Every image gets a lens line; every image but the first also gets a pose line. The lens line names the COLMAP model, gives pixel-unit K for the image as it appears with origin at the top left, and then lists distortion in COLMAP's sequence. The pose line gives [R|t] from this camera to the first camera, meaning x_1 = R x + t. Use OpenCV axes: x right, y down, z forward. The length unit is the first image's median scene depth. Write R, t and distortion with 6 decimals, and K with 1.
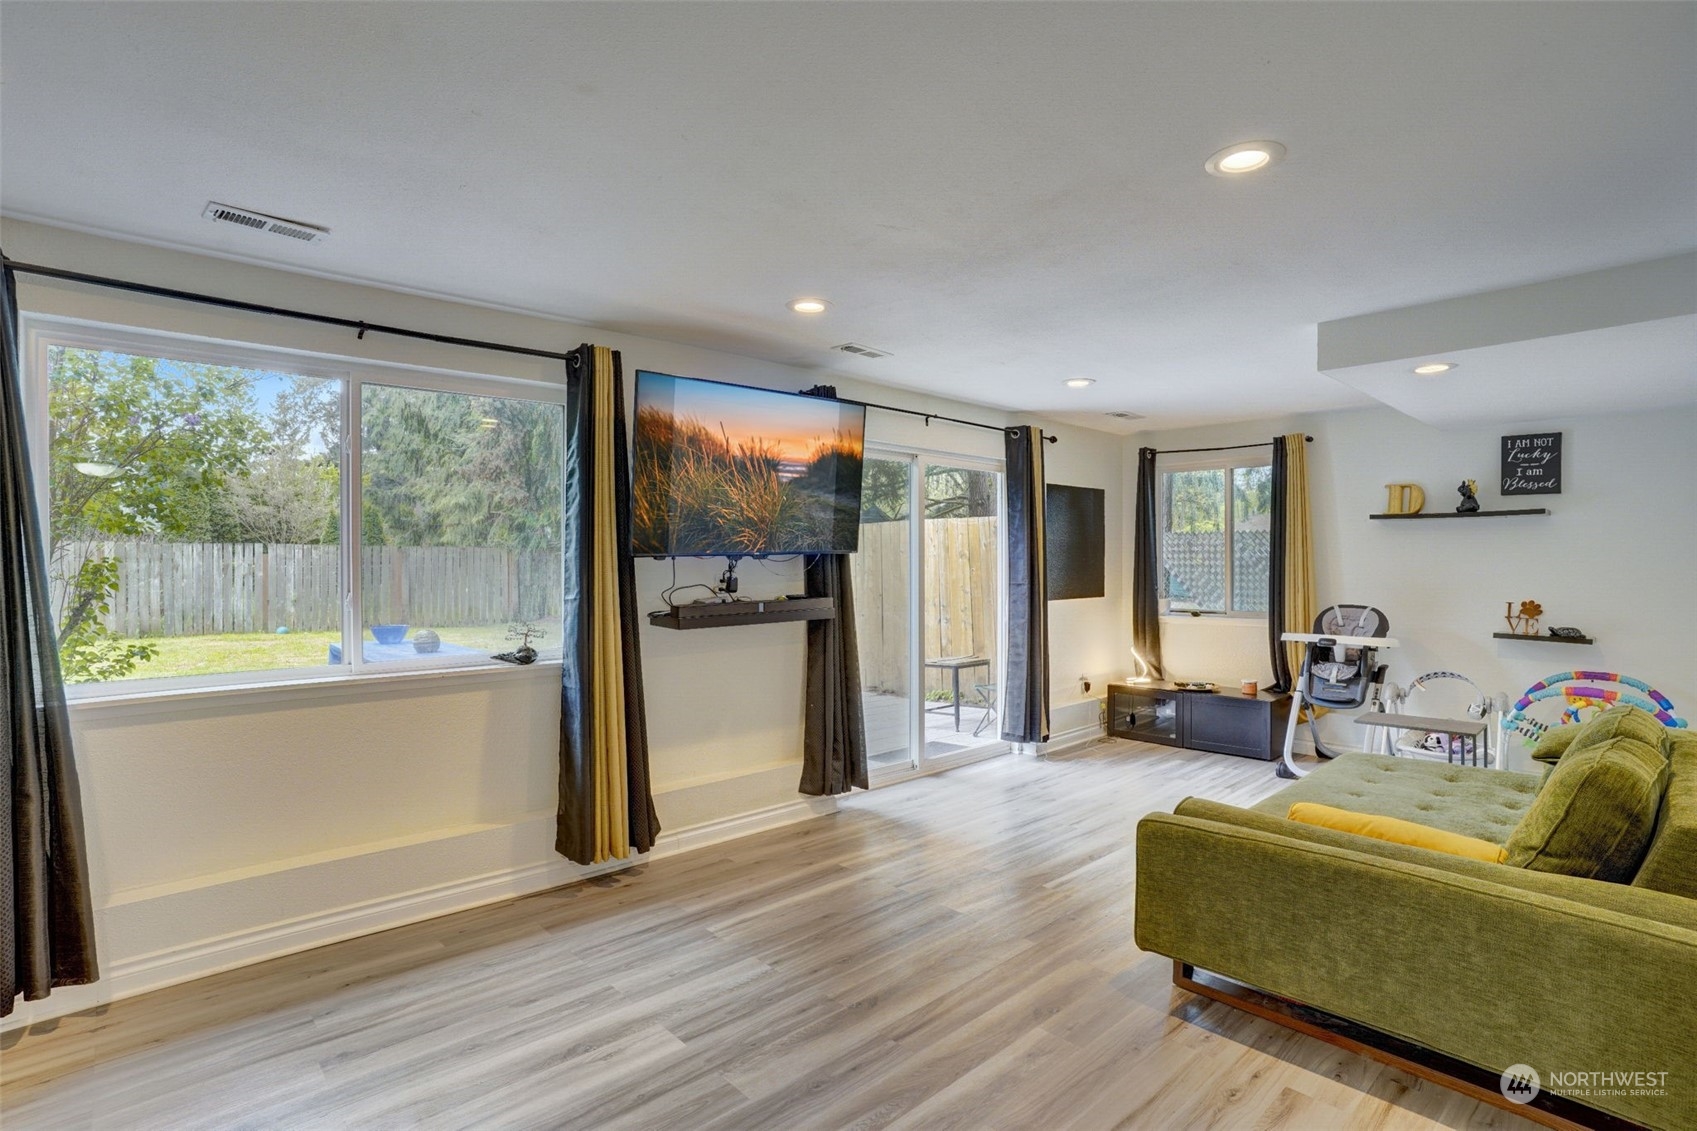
lens RADIAL K [[832.3, 0, 855.8], [0, 832.3, 560.8], [0, 0, 1]] dist [-0.055289, 0.021626]
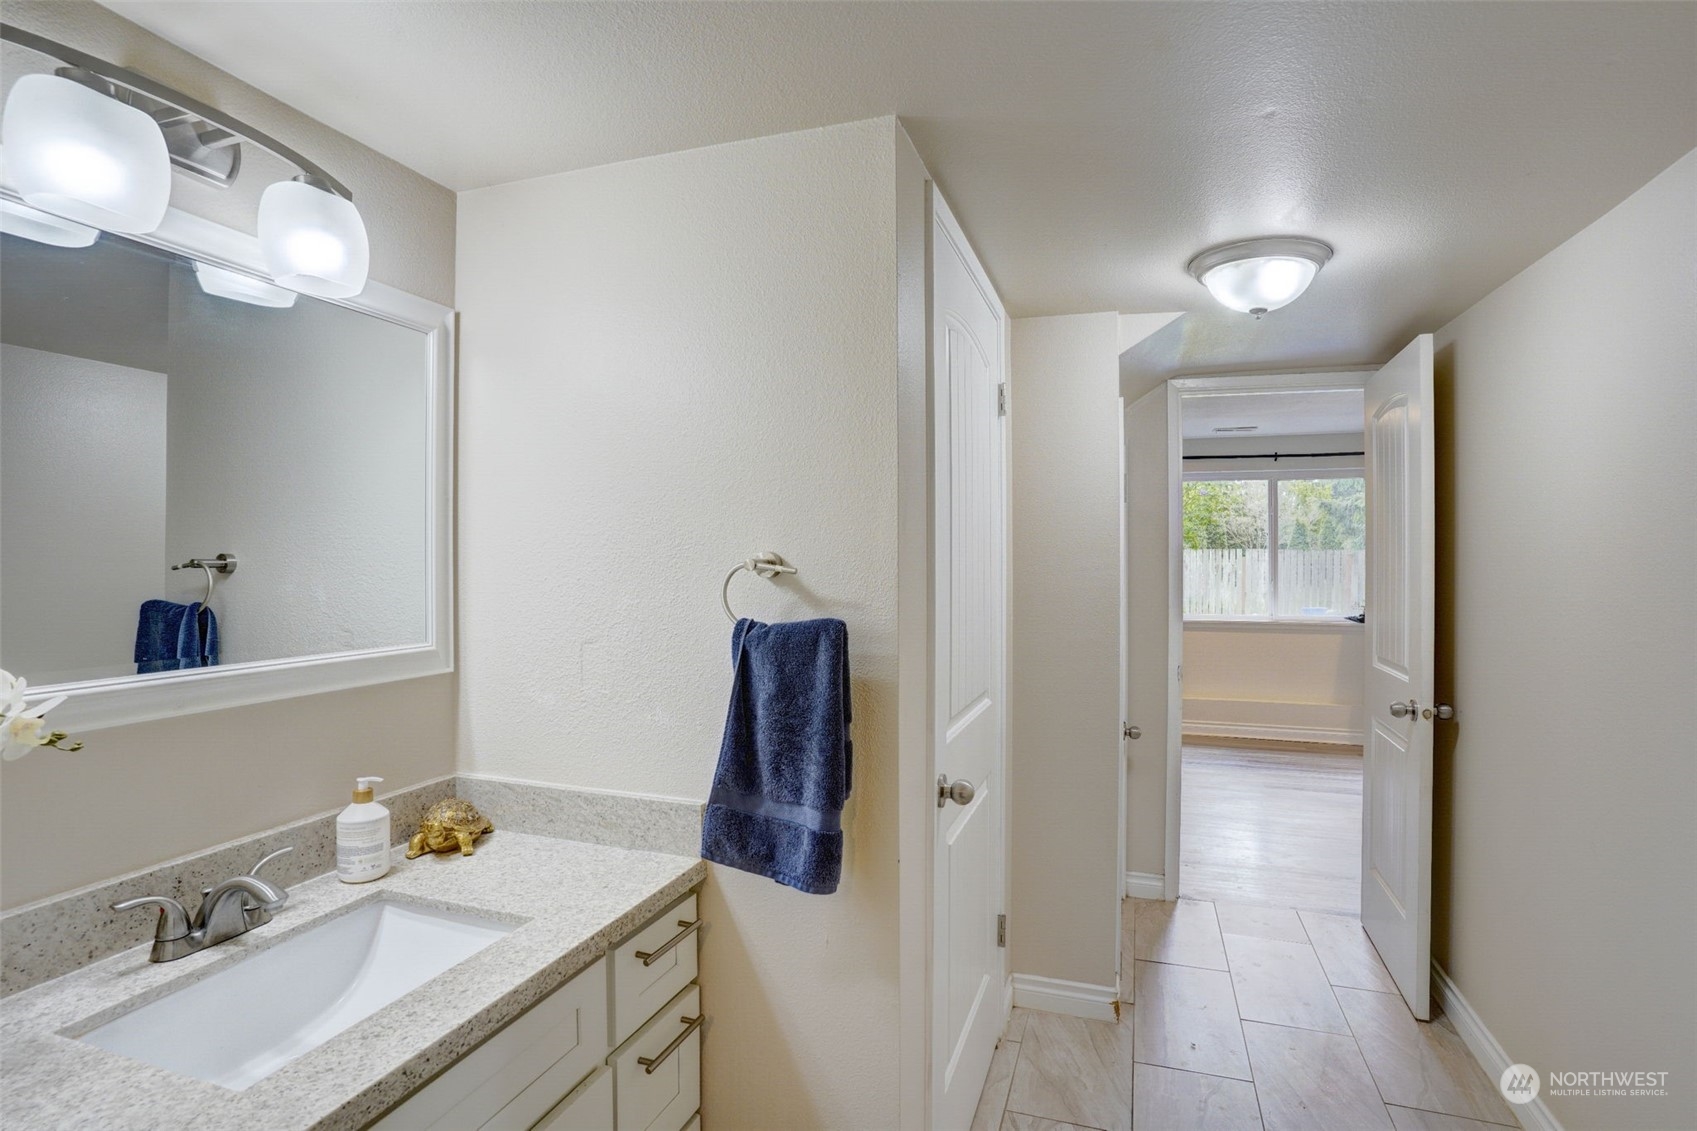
lens RADIAL K [[832.3, 0, 842.0], [0, 832.3, 562.9], [0, 0, 1]] dist [-0.055289, 0.021626]
pose [[0.465467, 0.006407, -0.885042, 0.128802], [-0.004427, 0.999978, 0.004911, -0.002281], [0.885054, 0.001632, 0.465486, -0.168572]]
